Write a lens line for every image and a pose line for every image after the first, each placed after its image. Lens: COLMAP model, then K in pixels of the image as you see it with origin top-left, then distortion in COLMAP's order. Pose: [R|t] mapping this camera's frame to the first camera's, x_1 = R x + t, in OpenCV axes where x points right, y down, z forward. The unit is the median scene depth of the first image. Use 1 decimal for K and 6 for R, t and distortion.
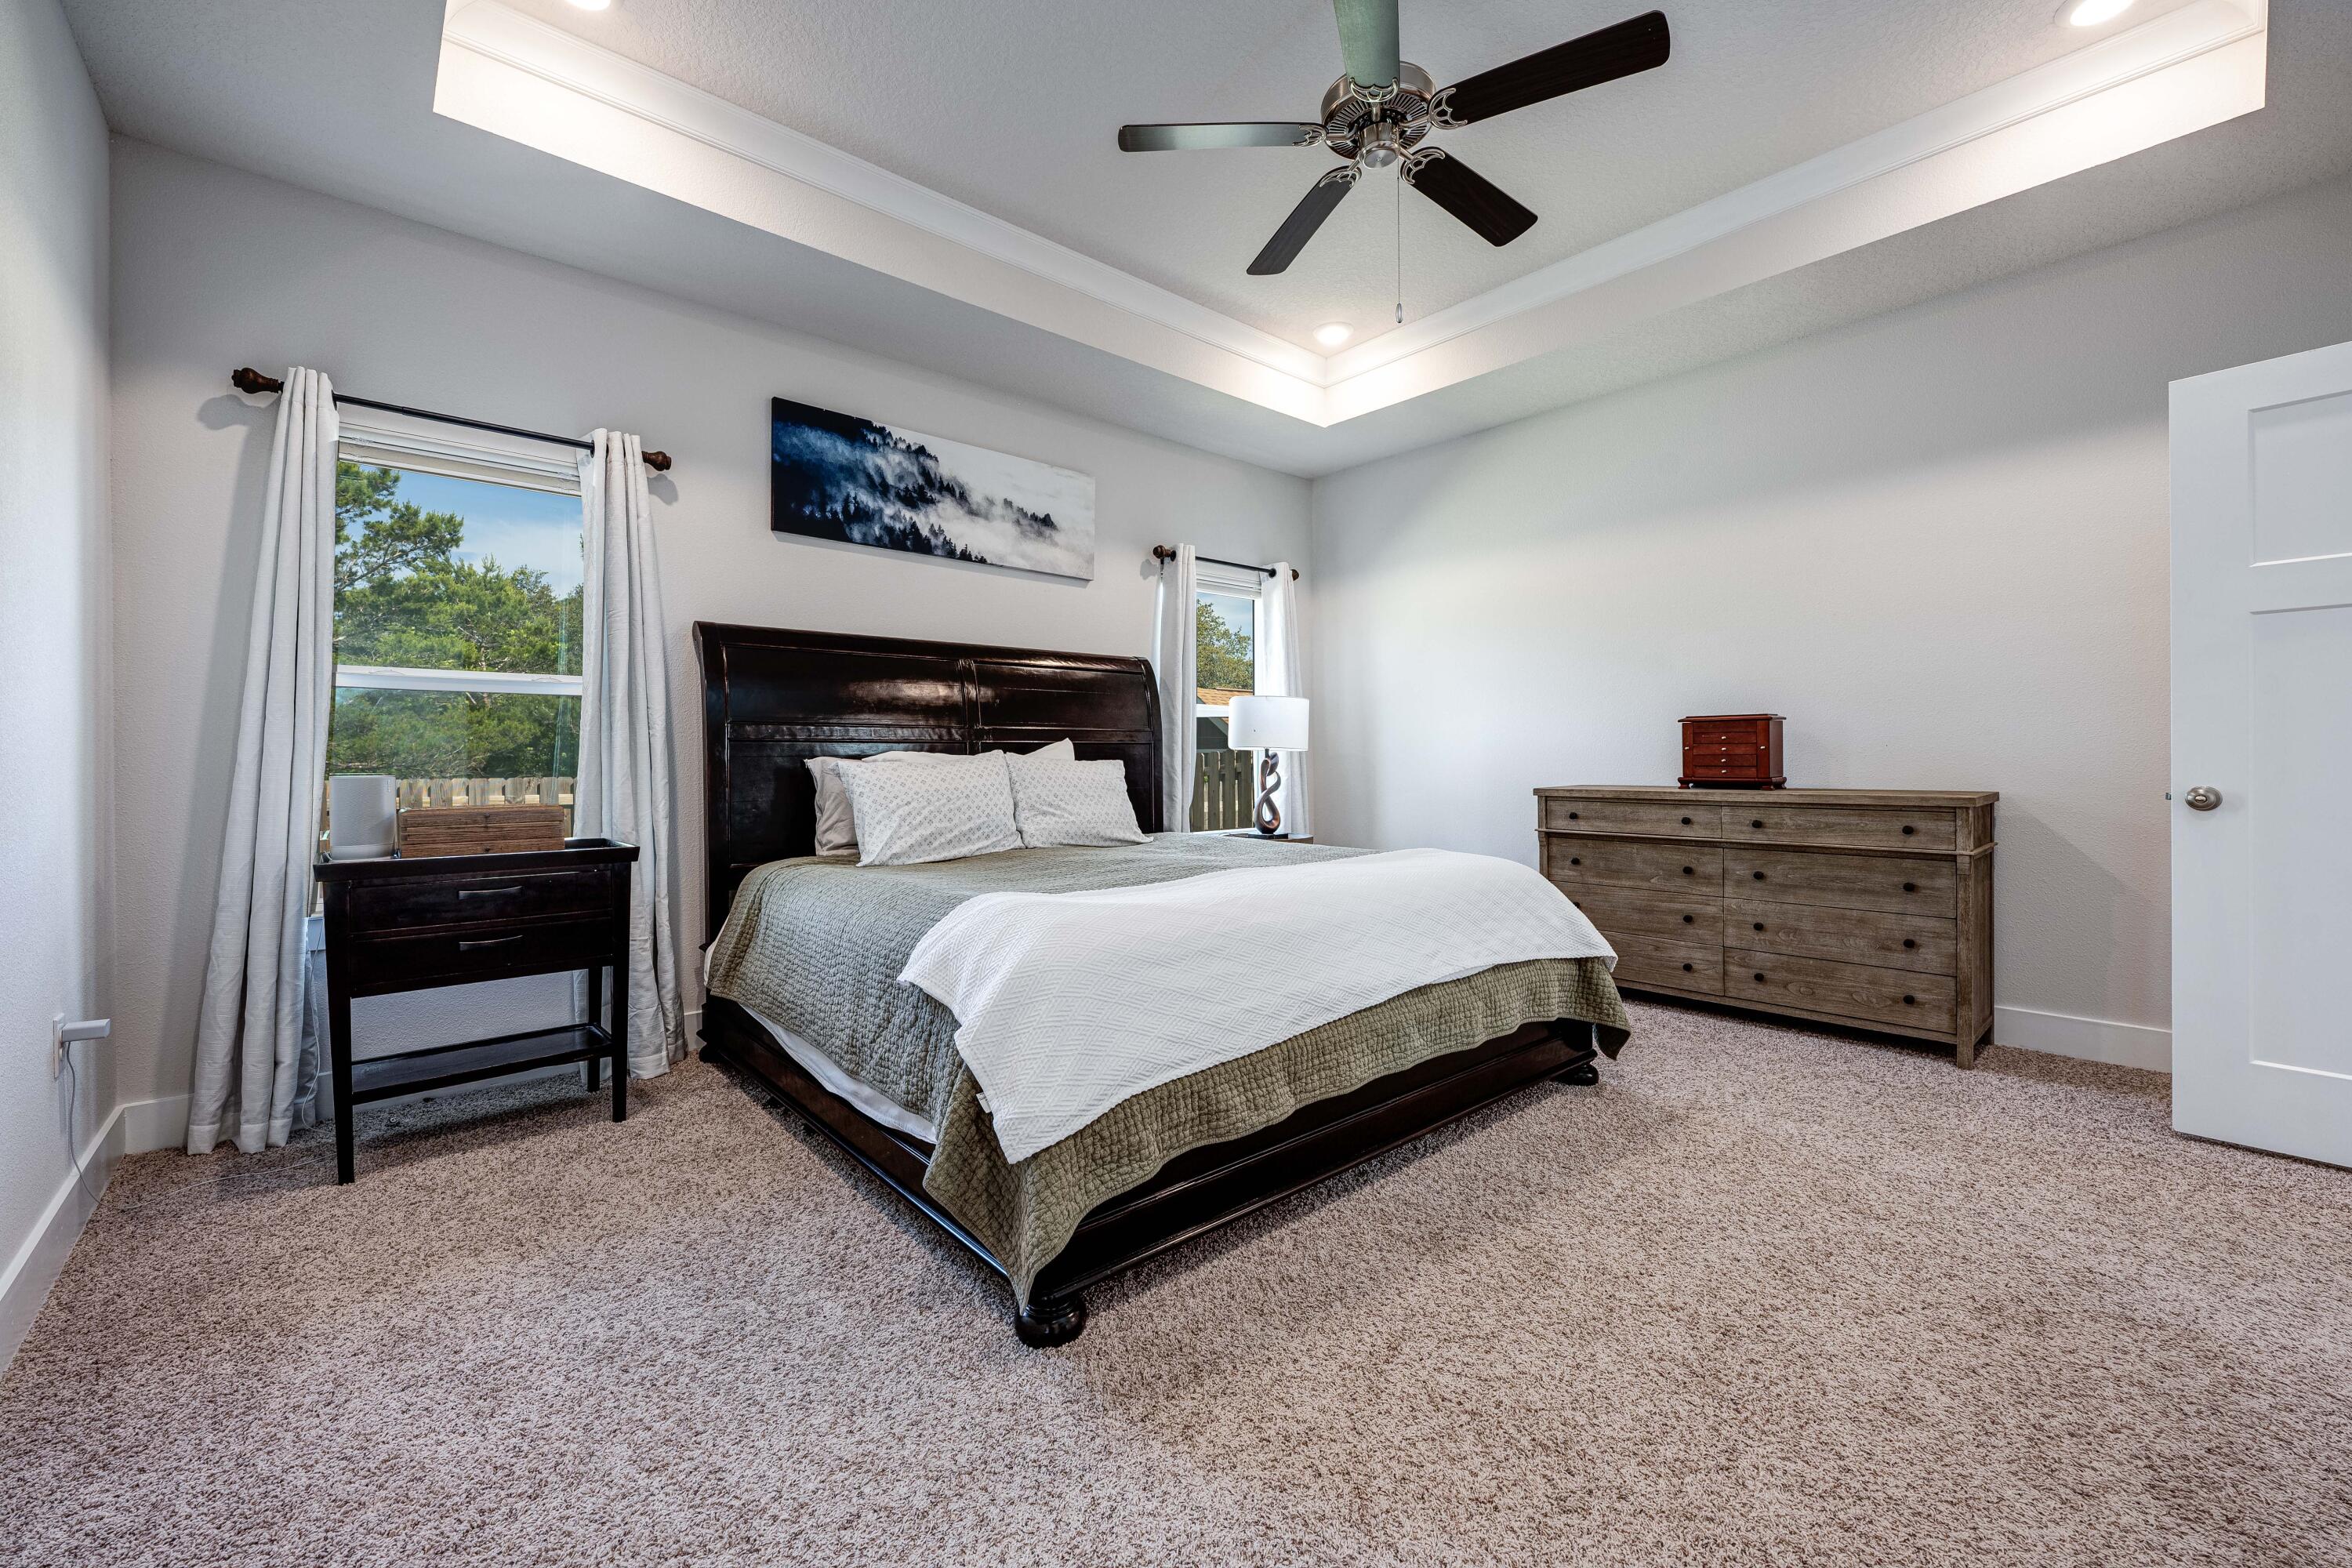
lens RADIAL K [[960.5, 0, 1178.4], [0, 960.5, 763.7], [0, 0, 1]] dist [-0.001707, -0.000104]
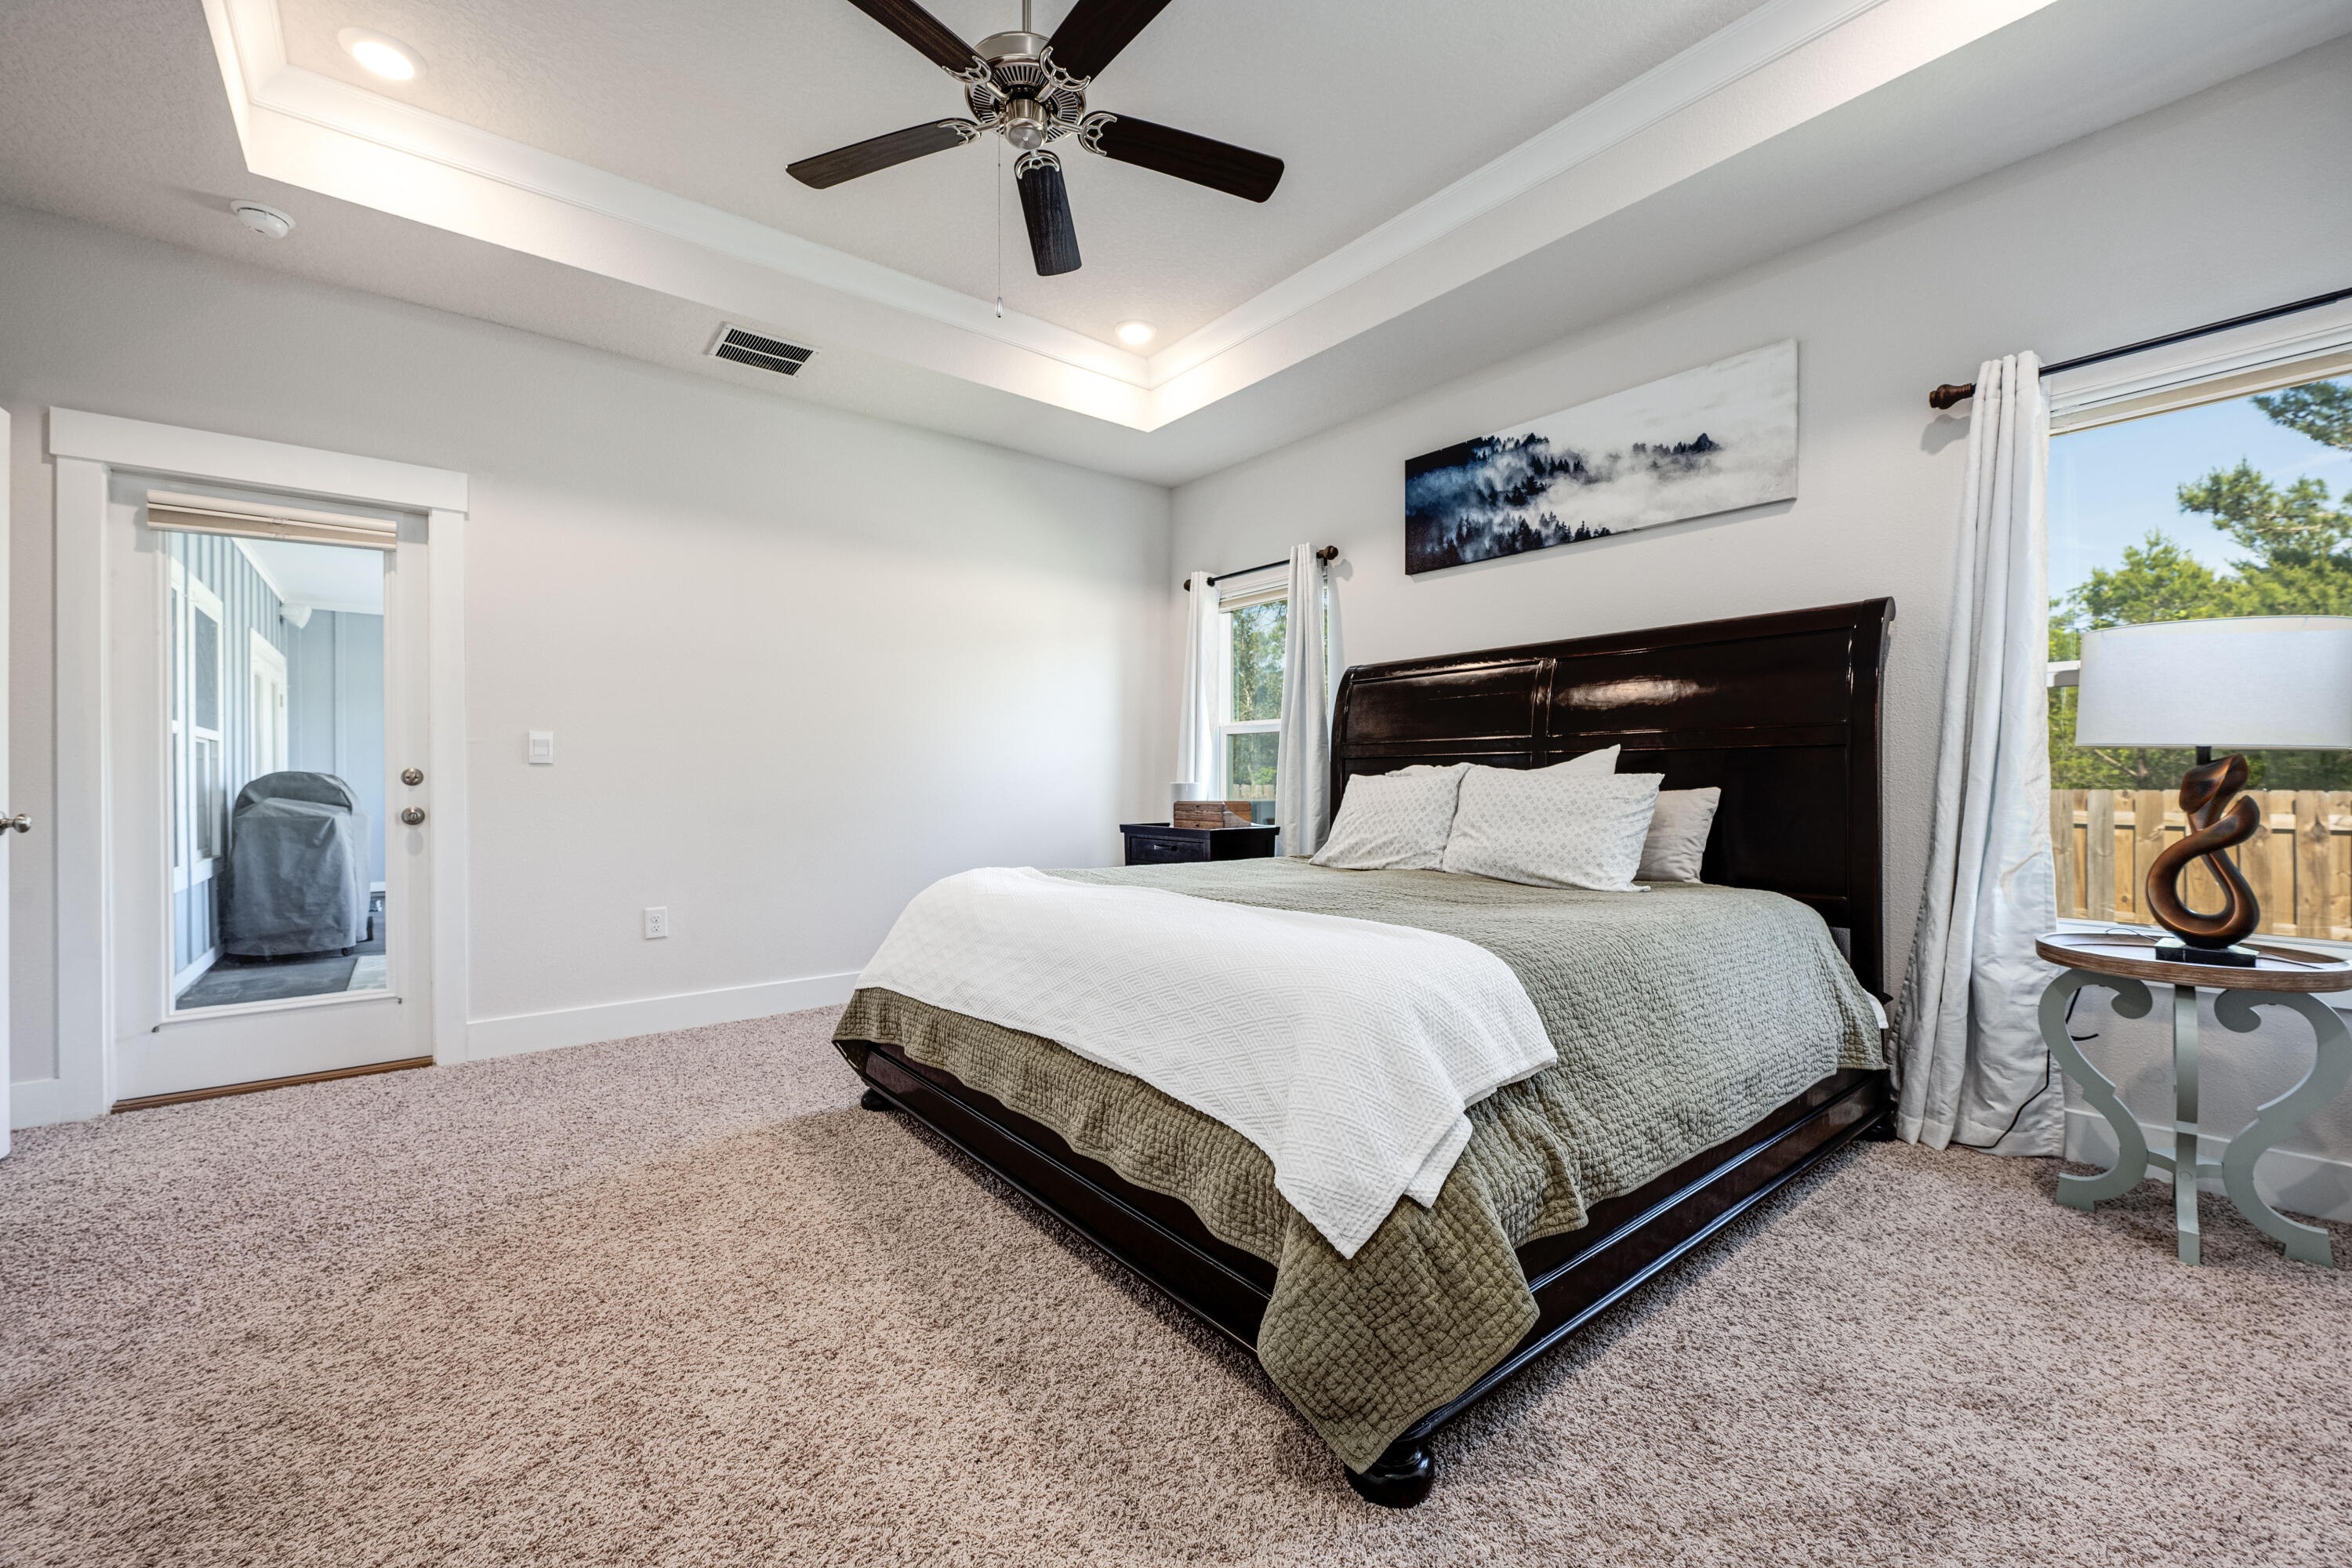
lens RADIAL K [[960.5, 0, 1174.7], [0, 960.5, 779.7], [0, 0, 1]] dist [-0.001707, -0.000104]
pose [[-0.071051, 0.008713, -0.997435, 0.692651], [-0.000111, 0.999962, 0.008743, -0.006280], [0.997473, 0.000732, -0.071047, 0.734726]]
